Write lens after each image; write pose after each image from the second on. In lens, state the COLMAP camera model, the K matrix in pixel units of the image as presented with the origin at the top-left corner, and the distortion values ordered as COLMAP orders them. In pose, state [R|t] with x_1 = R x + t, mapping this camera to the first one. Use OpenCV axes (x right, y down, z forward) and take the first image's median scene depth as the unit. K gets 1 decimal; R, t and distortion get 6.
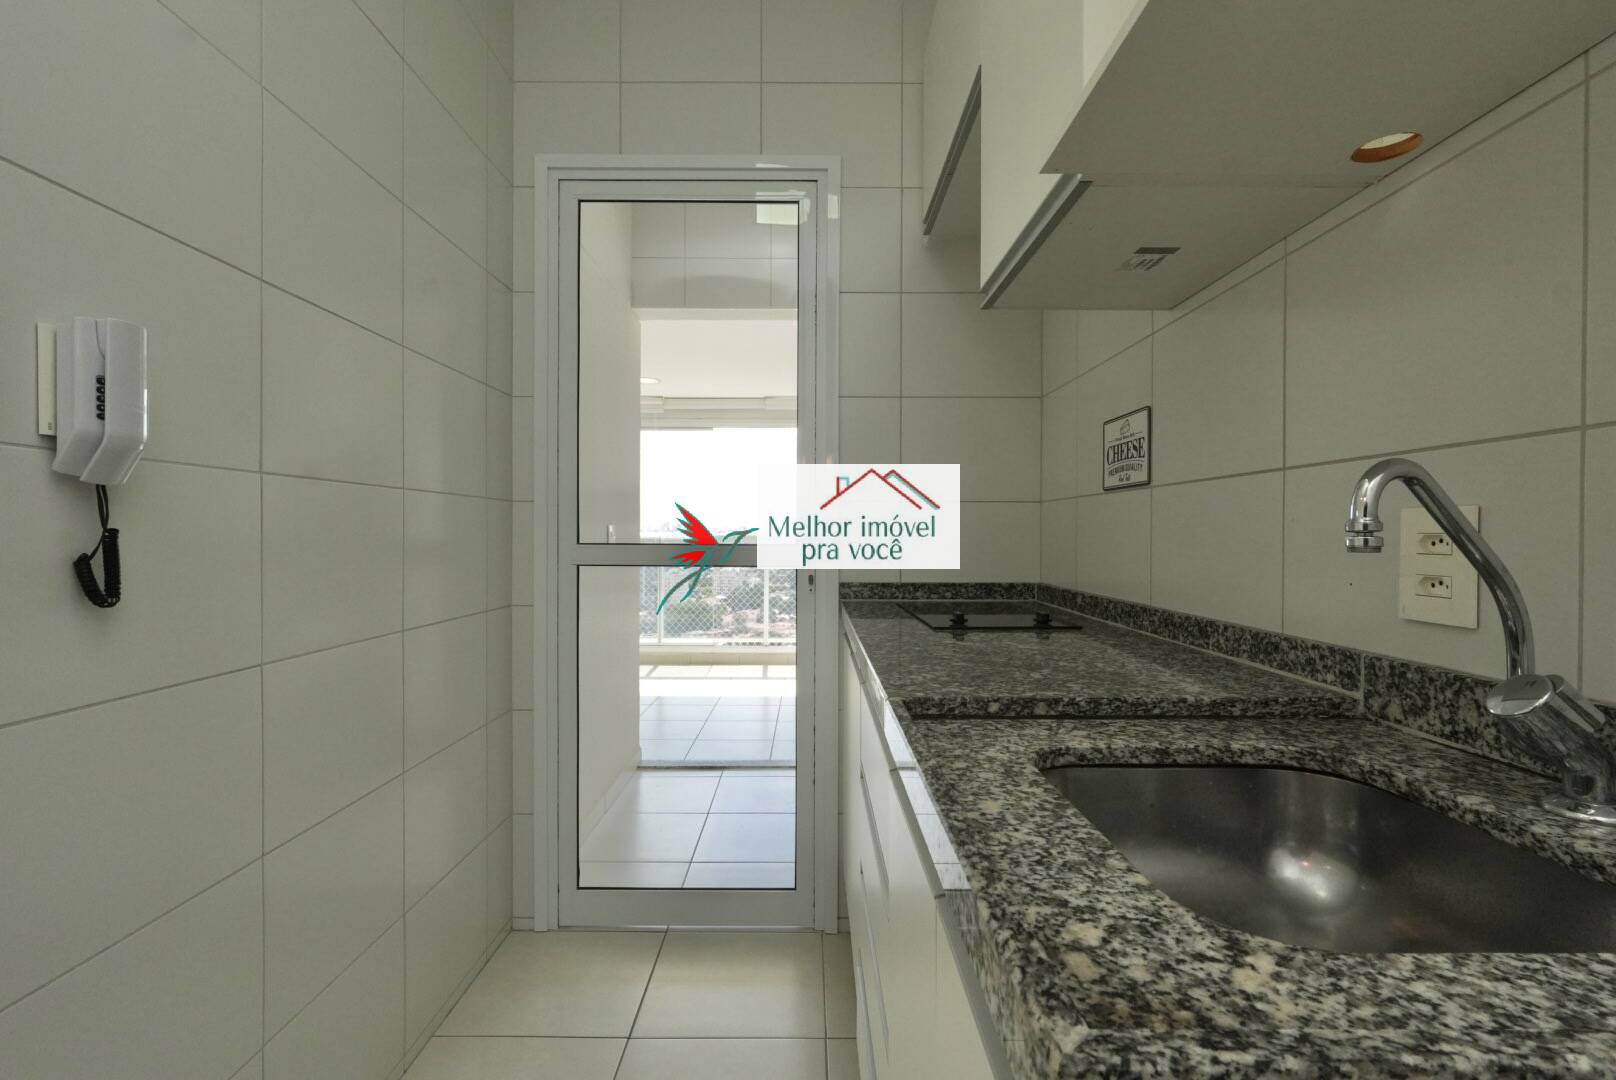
lens RADIAL K [[736.7, 0, 811.2], [0, 736.7, 540.7], [0, 0, 1]] dist [-0.002706, -0.000051]
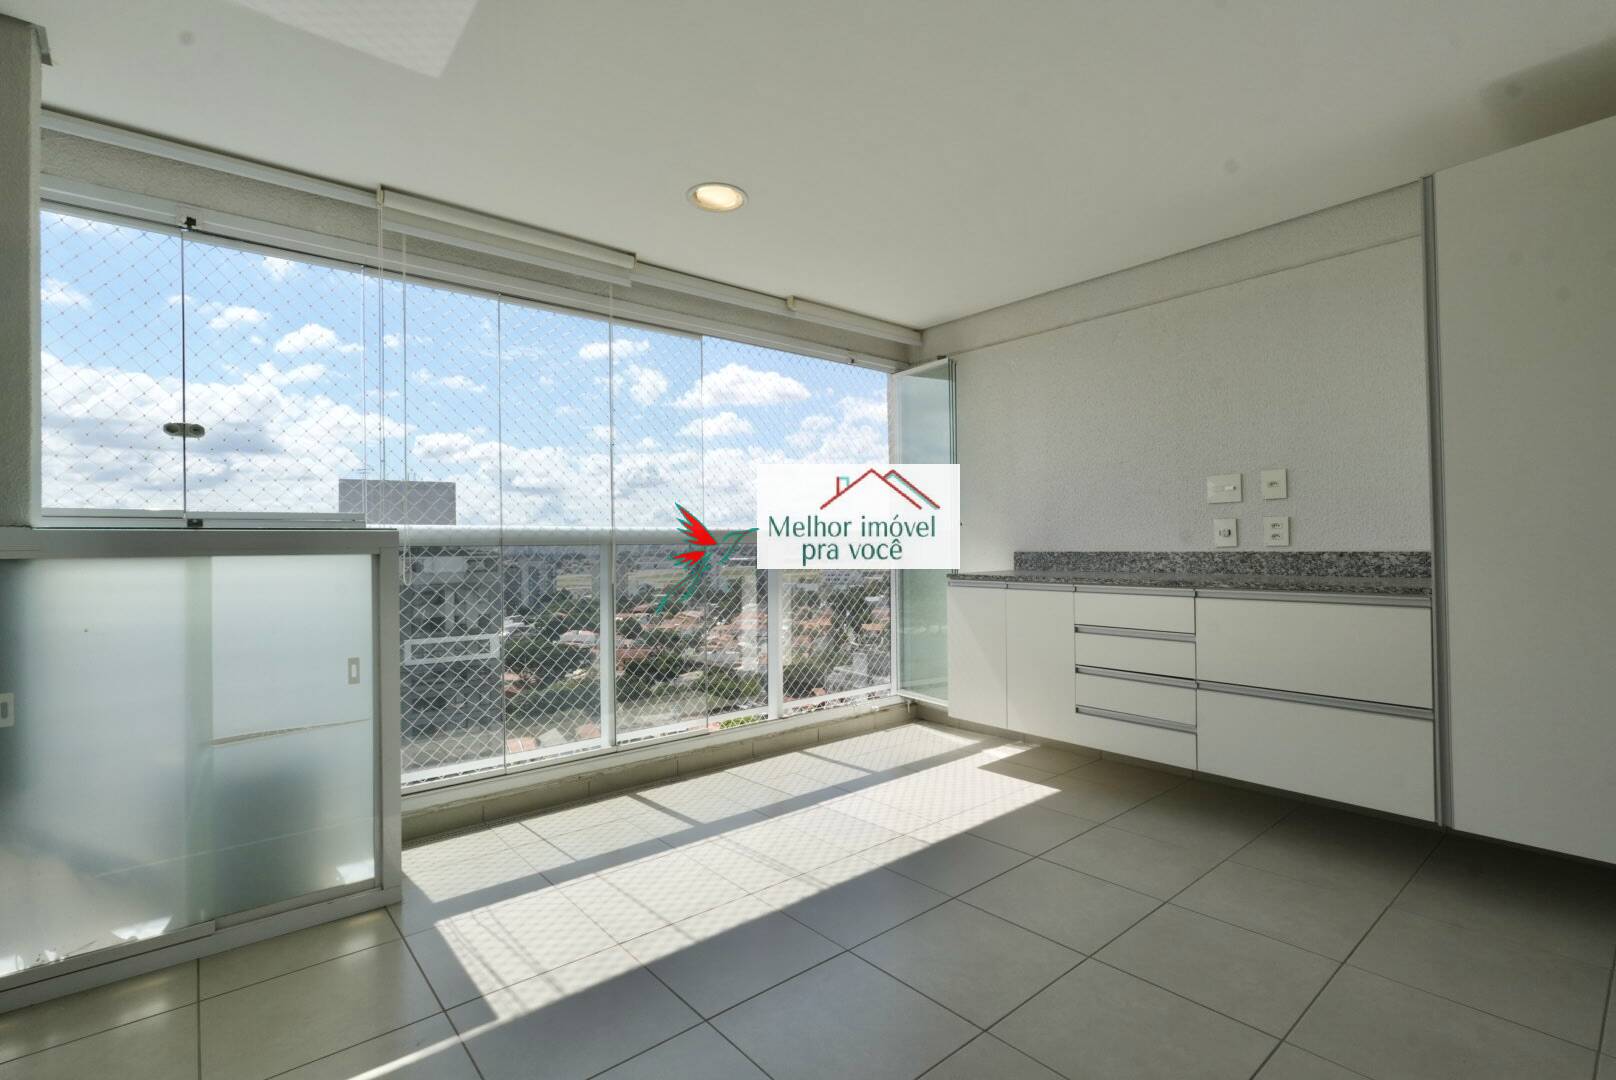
lens RADIAL K [[736.7, 0, 811.2], [0, 736.7, 540.7], [0, 0, 1]] dist [-0.002706, -0.000051]
pose [[0.756750, -0.005019, 0.653685, -1.381531], [0.016983, 0.999784, -0.011985, 0.023891], [-0.653483, 0.020171, 0.756672, 1.717665]]
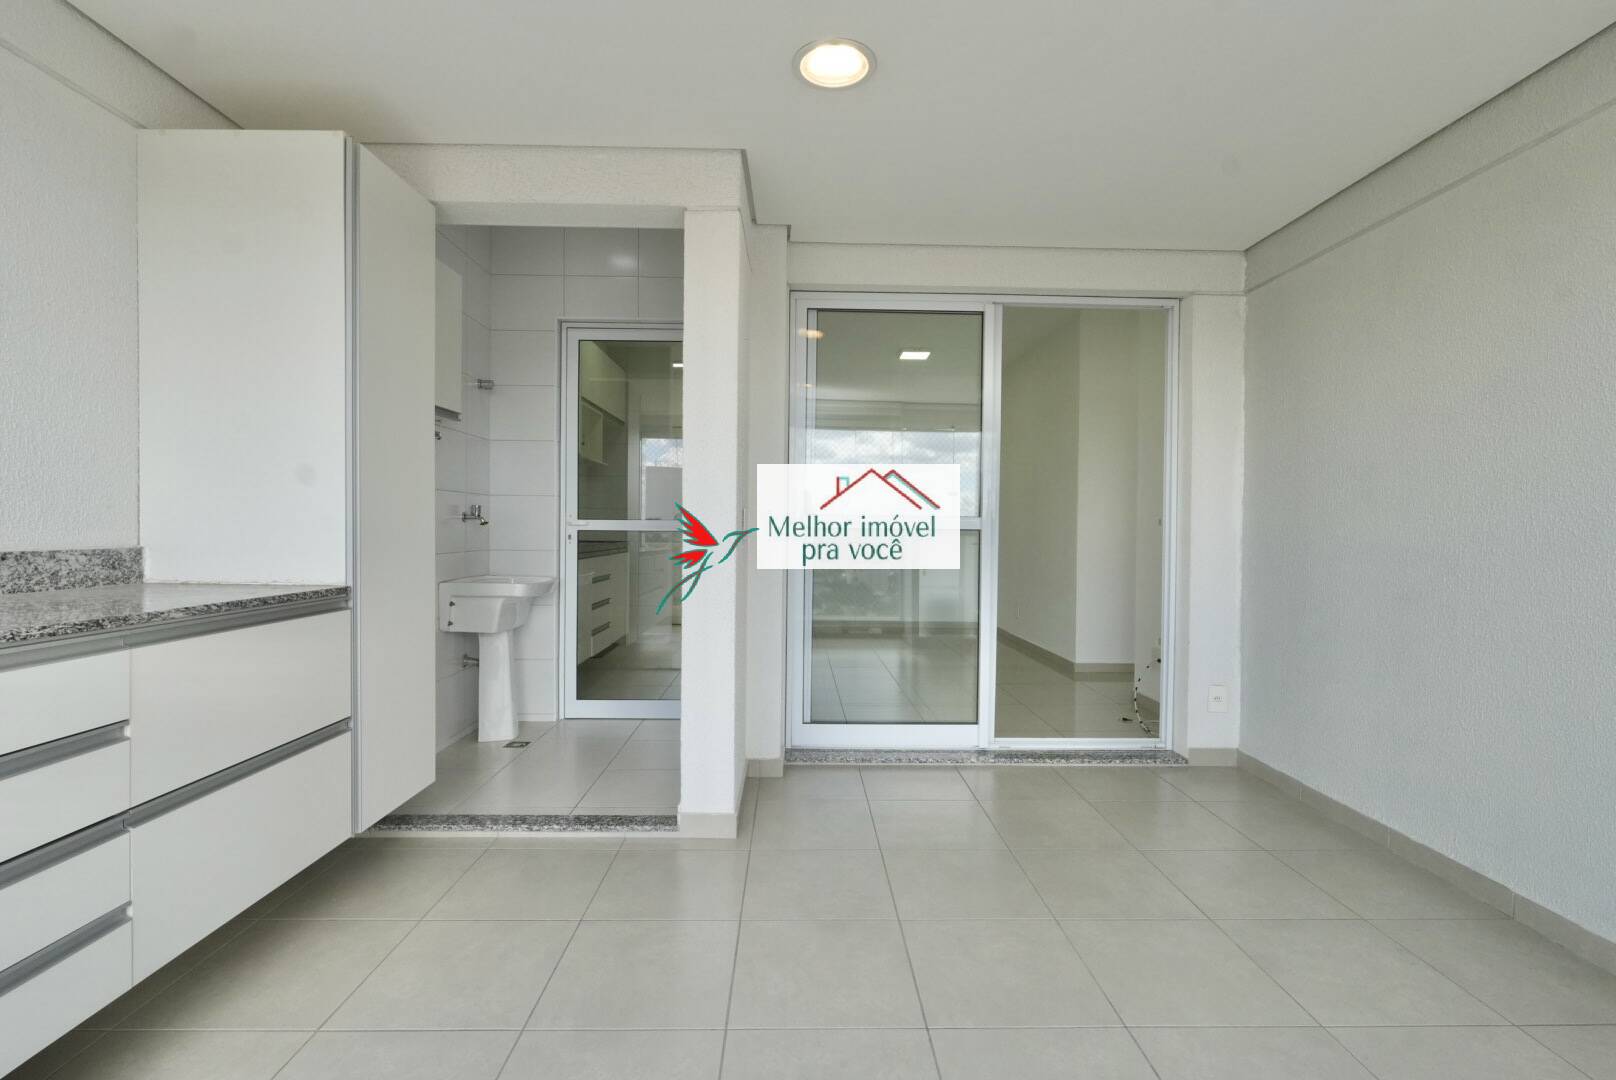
lens RADIAL K [[736.7, 0, 811.2], [0, 736.7, 540.7], [0, 0, 1]] dist [-0.002706, -0.000051]
pose [[-0.999585, -0.008775, -0.027422, -0.580143], [-0.009444, 0.999659, 0.024350, 0.004216], [0.027199, 0.024599, -0.999327, 2.955027]]
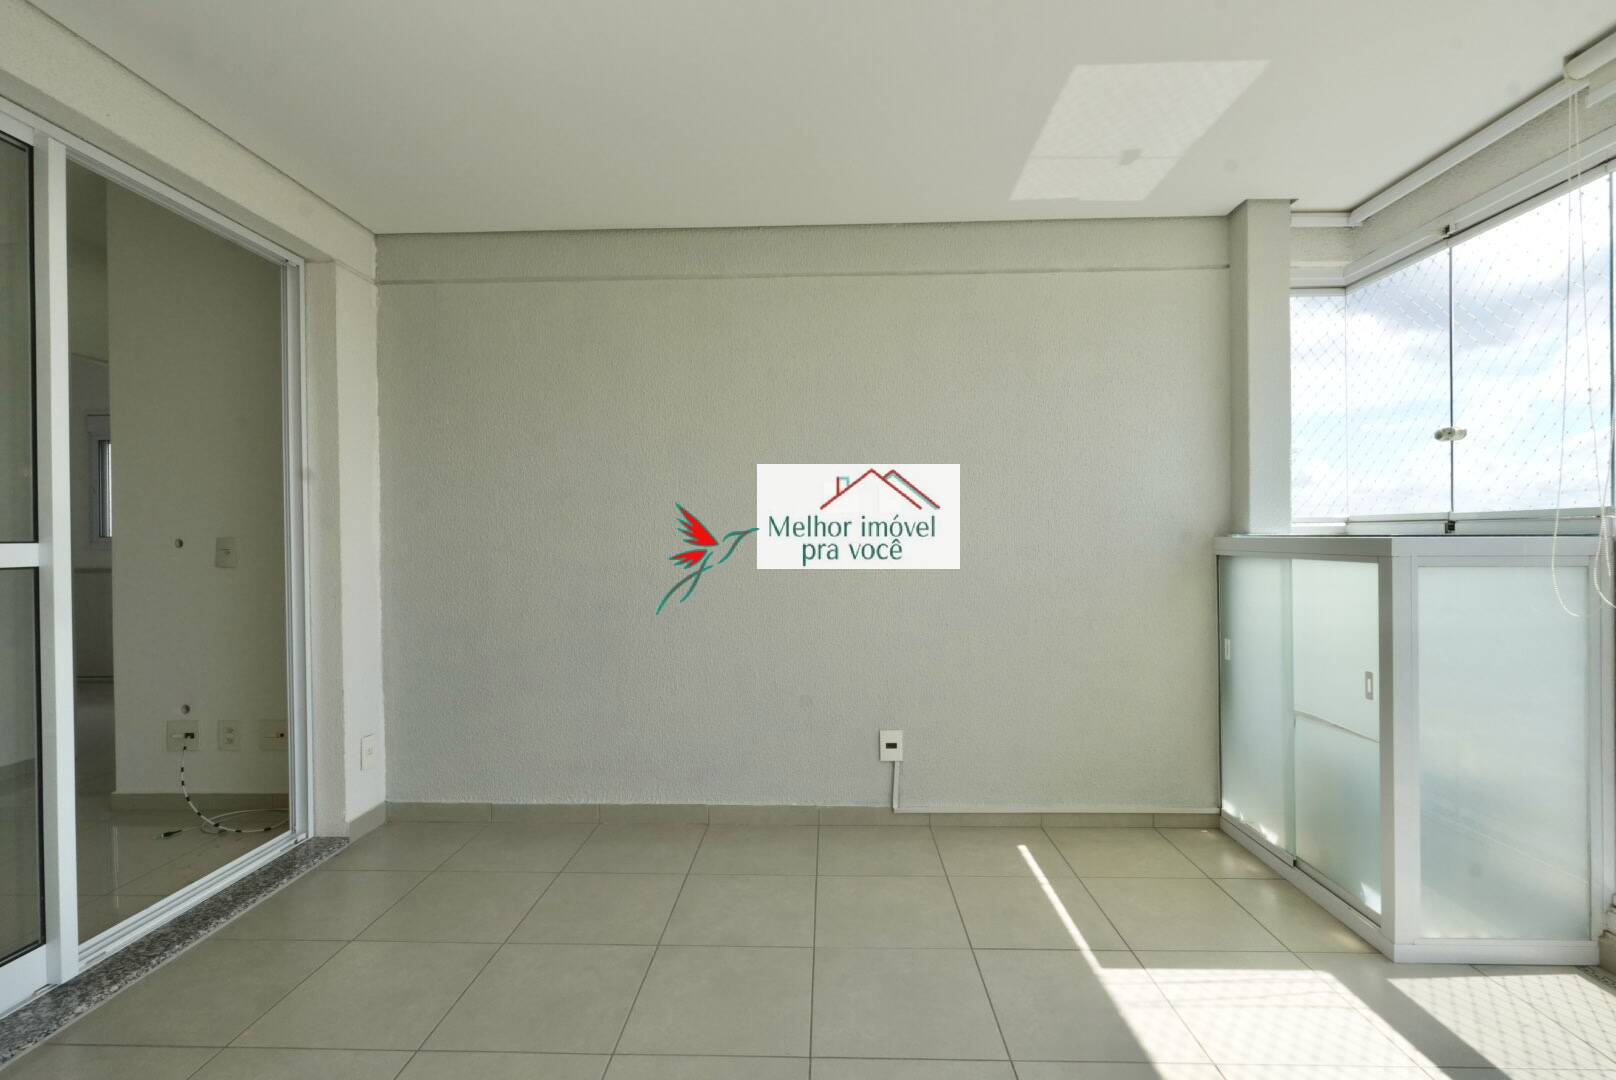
lens RADIAL K [[740.5, 0, 807.5], [0, 740.5, 537.9], [0, 0, 1]] dist [-0.000164, 0.000315]
pose [[-0.024068, 0.003657, -0.999704, -0.157509], [0.002094, 0.999991, 0.003607, -0.019069], [0.999708, -0.002007, -0.024075, 2.216930]]
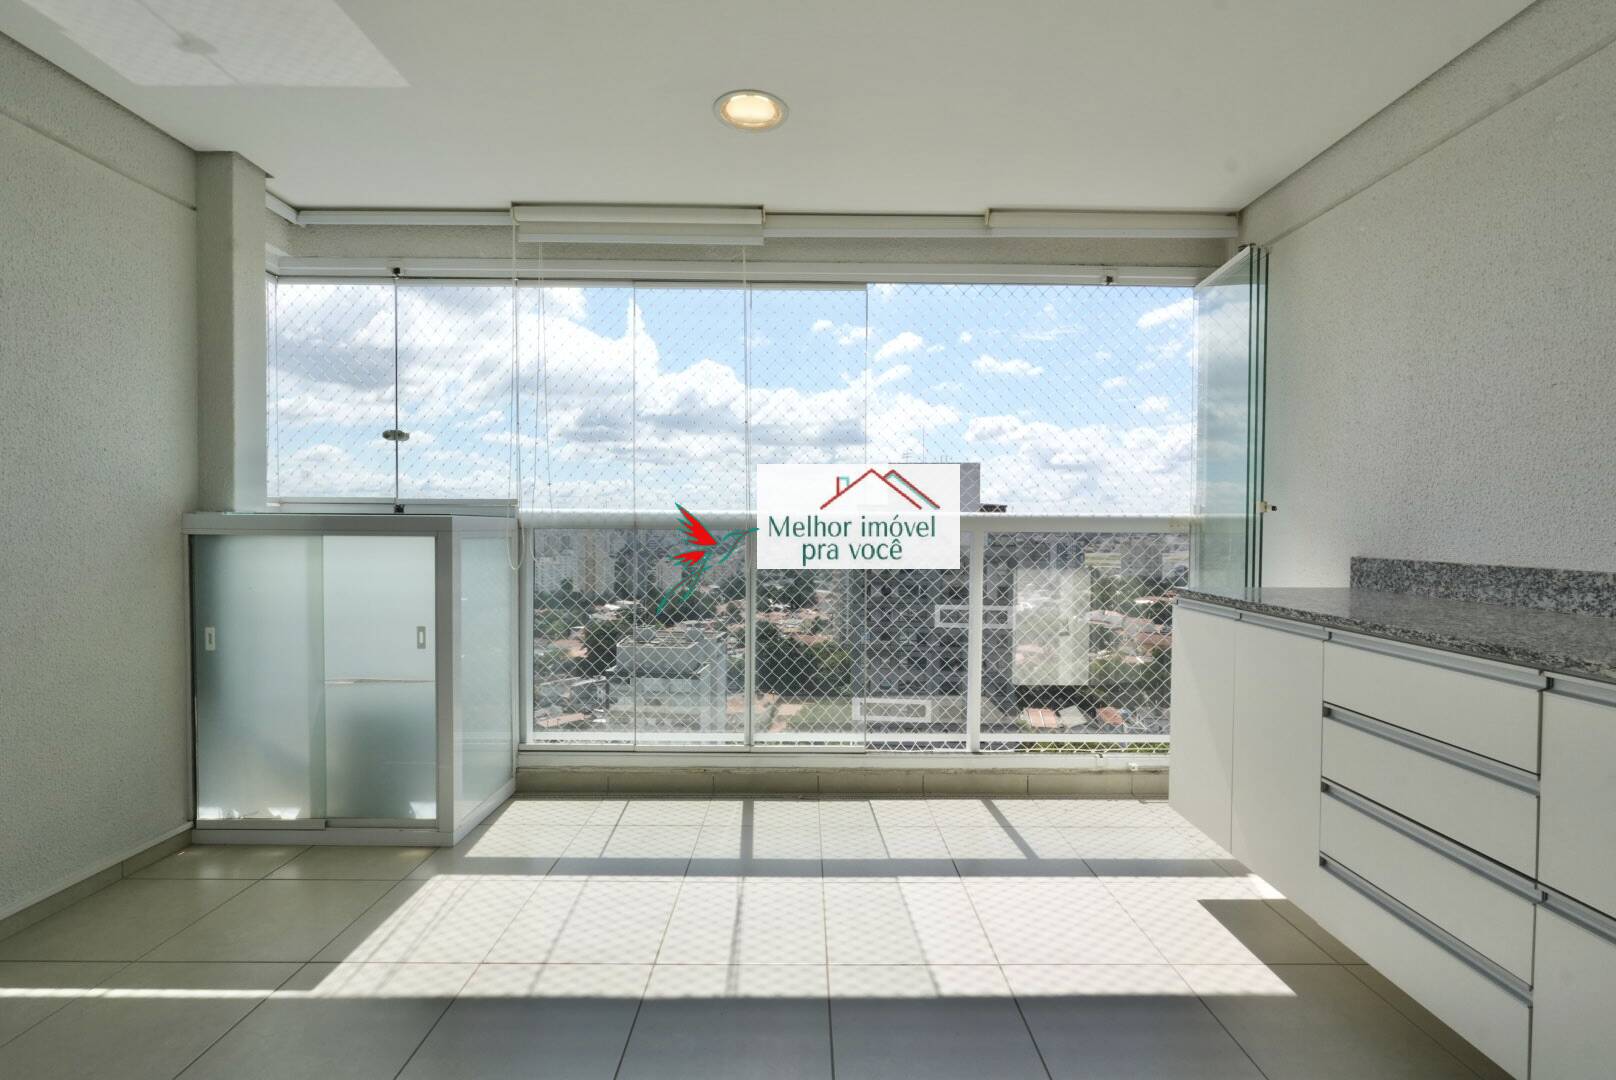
lens RADIAL K [[735.1, 0, 817.2], [0, 735.1, 540.7], [0, 0, 1]] dist [-0.004019, 0.000174]
pose [[0.999756, 0.007267, 0.020846, -0.554132], [-0.007600, 0.999844, 0.015965, 0.002351], [-0.020727, -0.016119, 0.999655, 1.725292]]
